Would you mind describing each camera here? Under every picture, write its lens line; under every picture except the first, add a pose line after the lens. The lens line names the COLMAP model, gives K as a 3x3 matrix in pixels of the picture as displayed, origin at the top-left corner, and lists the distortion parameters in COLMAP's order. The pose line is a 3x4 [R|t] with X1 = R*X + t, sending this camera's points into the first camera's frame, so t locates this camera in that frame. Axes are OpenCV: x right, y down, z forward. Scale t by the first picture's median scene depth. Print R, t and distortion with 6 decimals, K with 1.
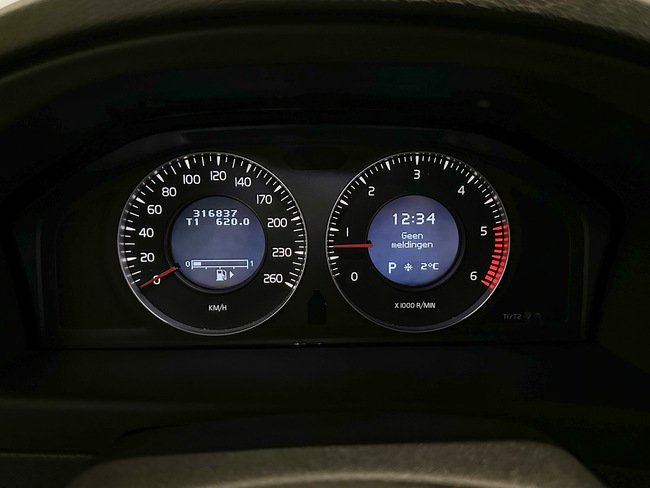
lens RADIAL K [[547.1, 0, 325.0], [0, 547.1, 244.0], [0, 0, 1]] dist [0.000297, -0.000102]
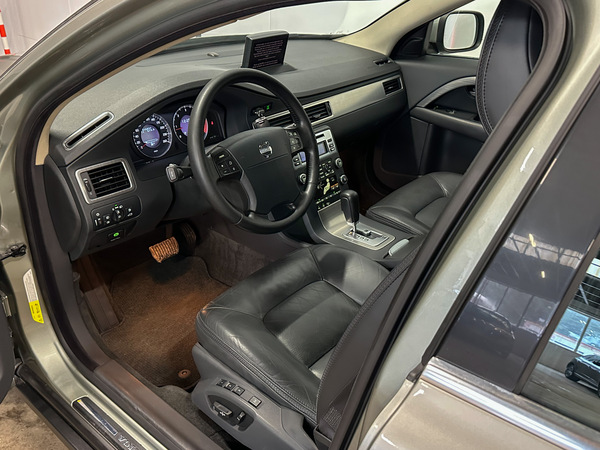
lens RADIAL K [[538.3, 0, 300.0], [0, 538.3, 225.0], [0, 0, 1]] dist [0.219265, -0.498086]
pose [[0.678055, -0.333509, 0.654991, -2.396770], [0.262333, 0.942248, 0.208205, 0.069497], [-0.686603, 0.030651, 0.726386, -2.798214]]
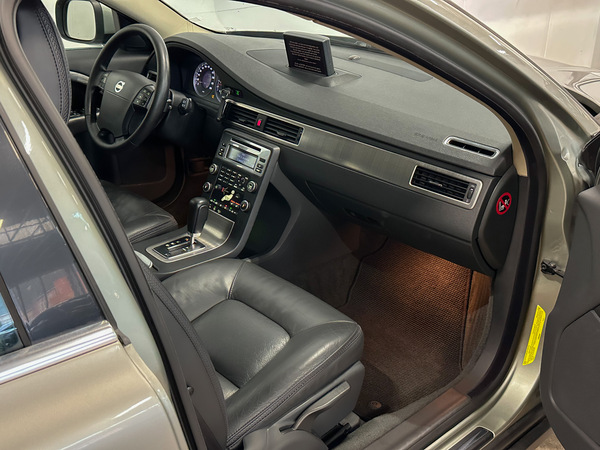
lens RADIAL K [[679.9, 0, 300.0], [0, 679.9, 225.0], [0, 0, 1]] dist [0.006800, 0.001711]
pose [[0.628629, 0.331798, -0.703375, 5.525280], [-0.310124, 0.936351, 0.164530, -0.045128], [0.713196, 0.114705, 0.691516, -2.780494]]
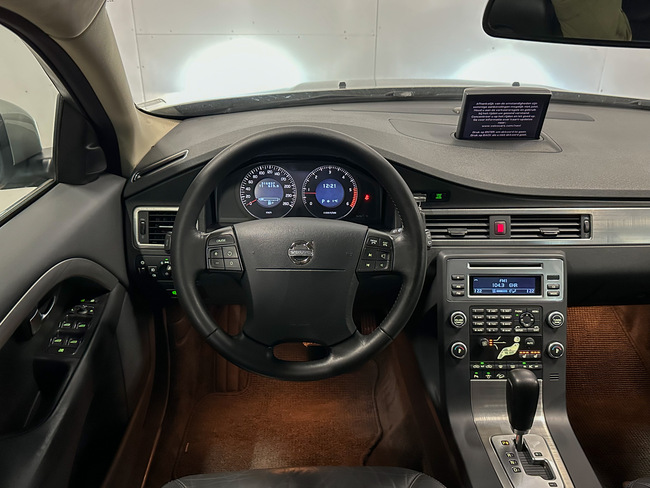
lens RADIAL K [[583.2, 0, 325.0], [0, 583.2, 244.0], [0, 0, 1]] dist [0.219265, -0.498086]
pose [[0.999910, 0.012953, -0.003351, 0.155770], [-0.012775, 0.998738, 0.048564, 0.133336], [0.003976, -0.048517, 0.998814, -2.538480]]
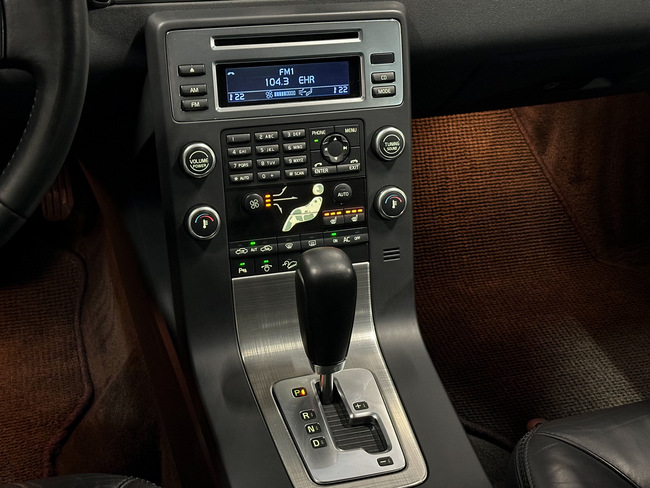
lens RADIAL K [[1048.4, 0, 325.0], [0, 1048.4, 244.0], [0, 0, 1]] dist [0.162707, 0.014936]
pose [[0.969295, -0.086093, 0.230339, 0.542849], [0.027297, 0.968590, 0.247159, 0.236180], [-0.244383, -0.233282, 0.941200, -2.045083]]
